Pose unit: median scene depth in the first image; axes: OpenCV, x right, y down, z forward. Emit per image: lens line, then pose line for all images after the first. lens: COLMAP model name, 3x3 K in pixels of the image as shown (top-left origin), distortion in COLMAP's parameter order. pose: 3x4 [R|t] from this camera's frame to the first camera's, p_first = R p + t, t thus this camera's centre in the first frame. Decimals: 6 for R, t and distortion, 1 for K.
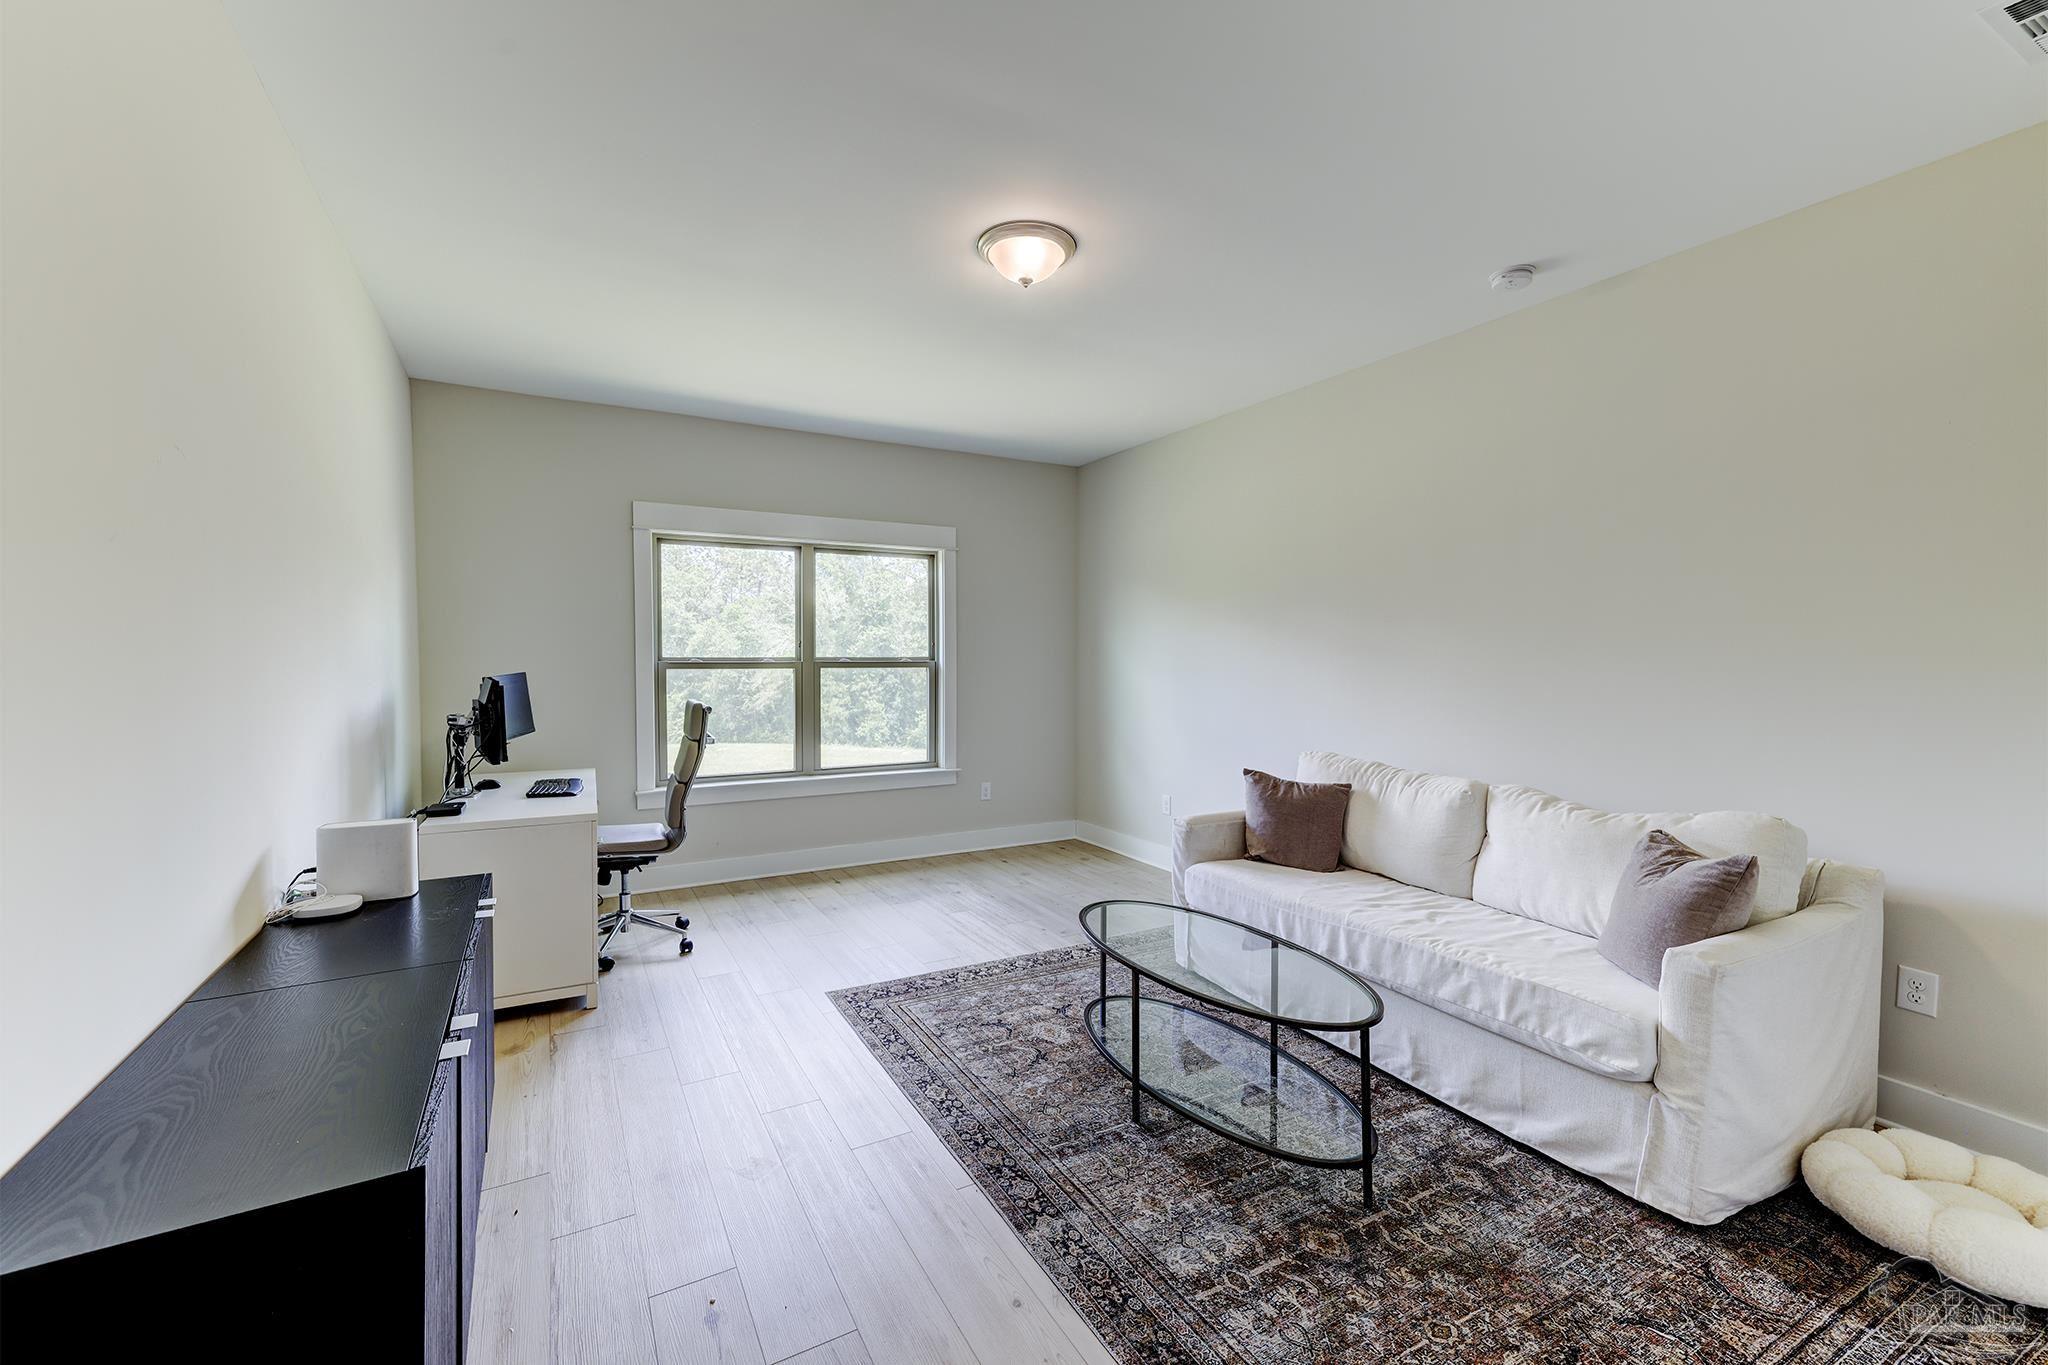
lens RADIAL K [[852.3, 0, 1024.0], [0, 852.3, 682.5], [0, 0, 1]] dist [0.024324, 0.000228]
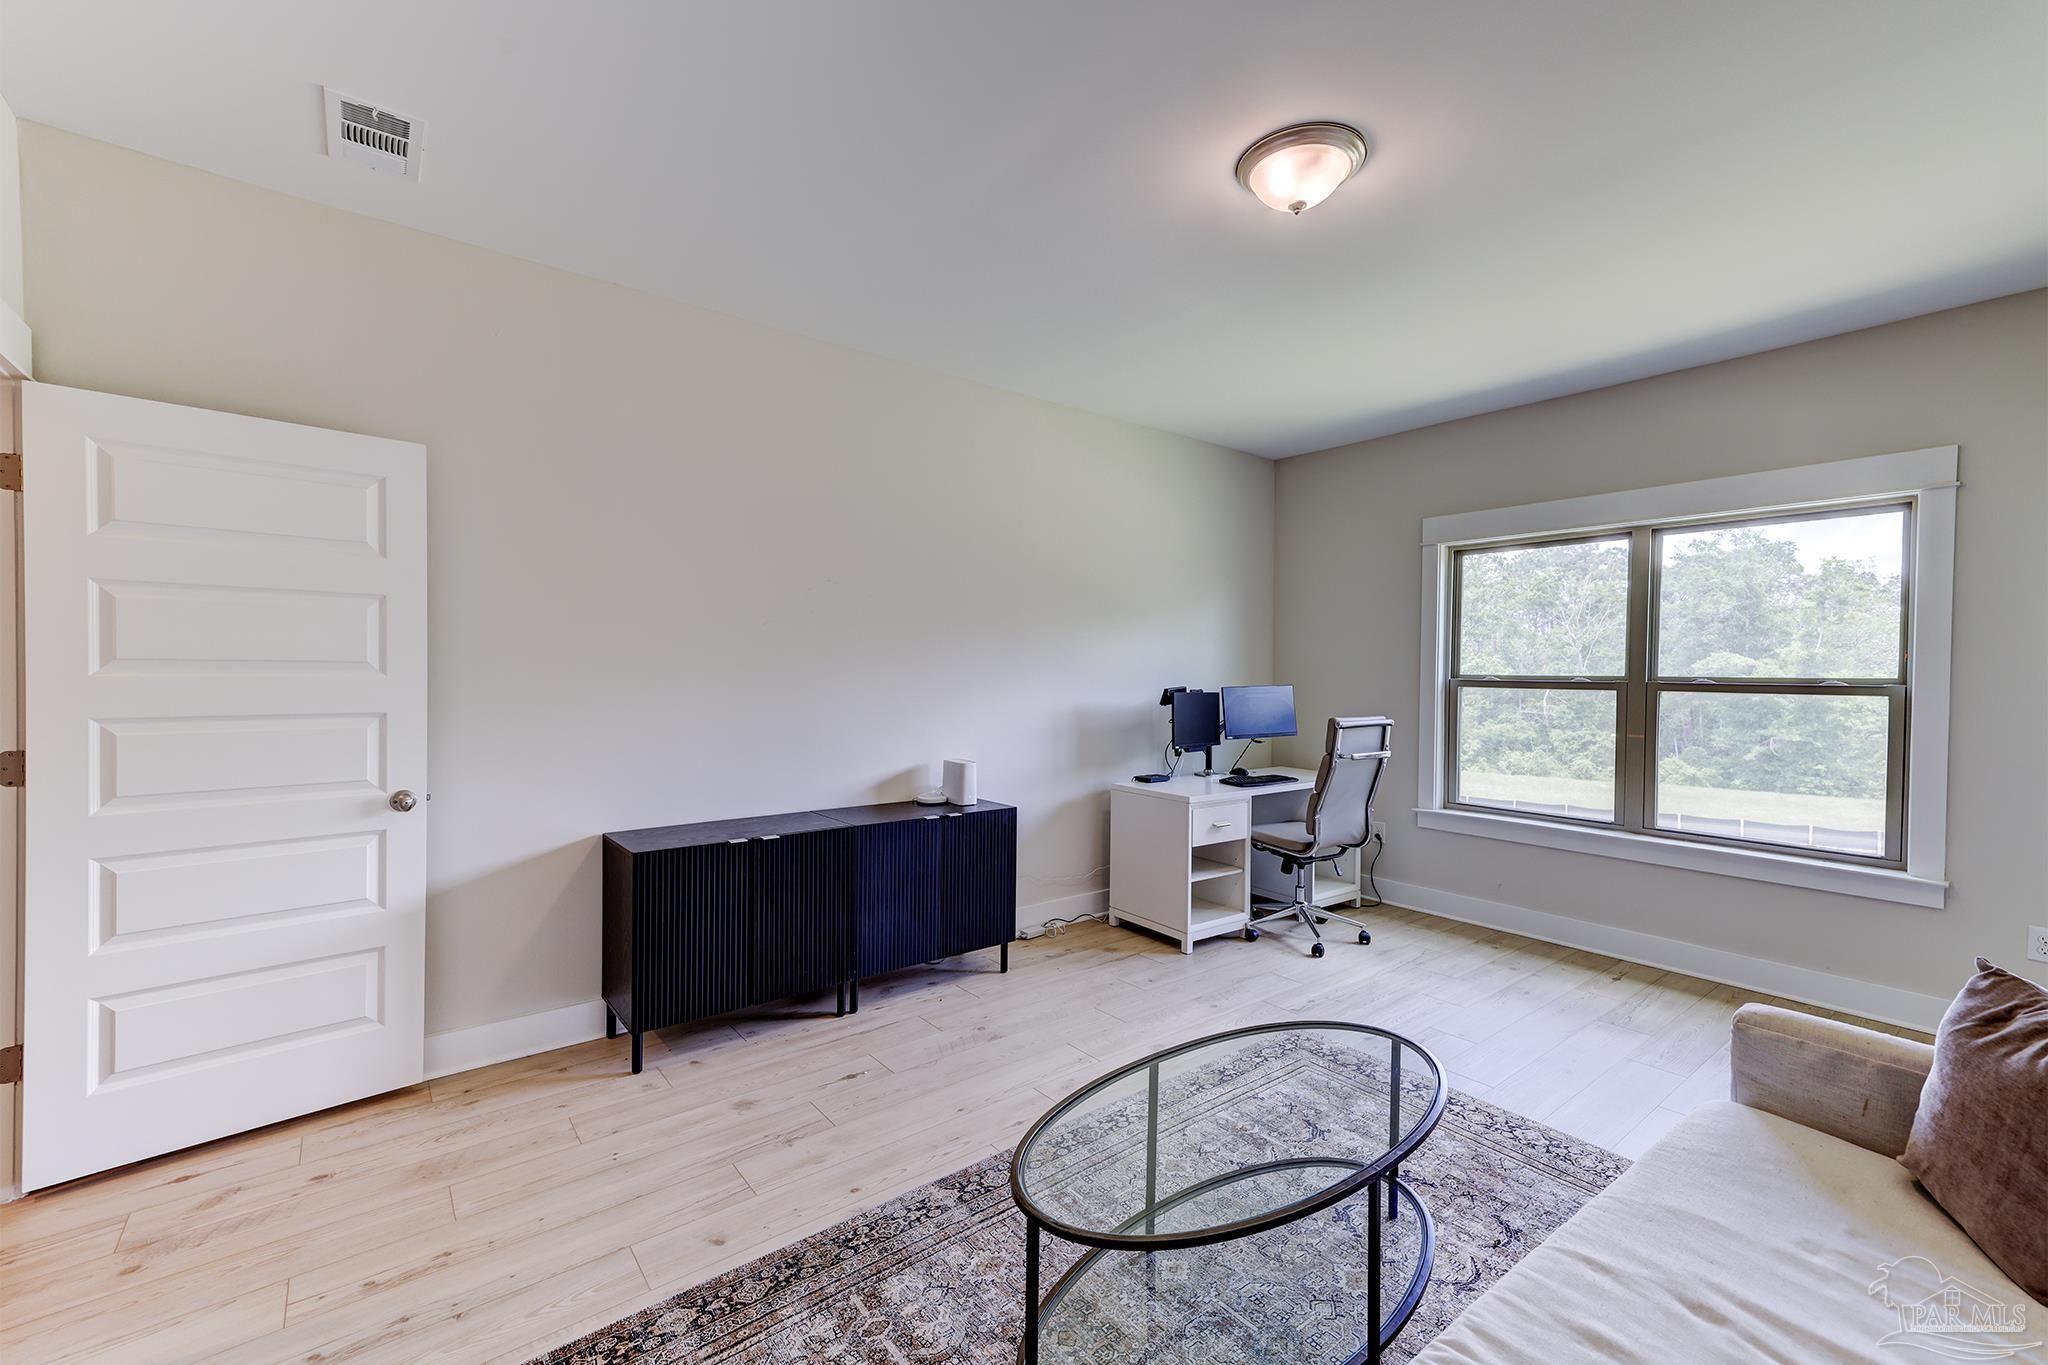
lens RADIAL K [[852.3, 0, 1024.0], [0, 852.3, 682.5], [0, 0, 1]] dist [0.024324, 0.000228]
pose [[0.158998, 0.017838, -0.987118, 0.452279], [-0.041771, 0.999063, 0.011326, -0.010969], [0.986395, 0.039432, 0.159595, 0.372398]]
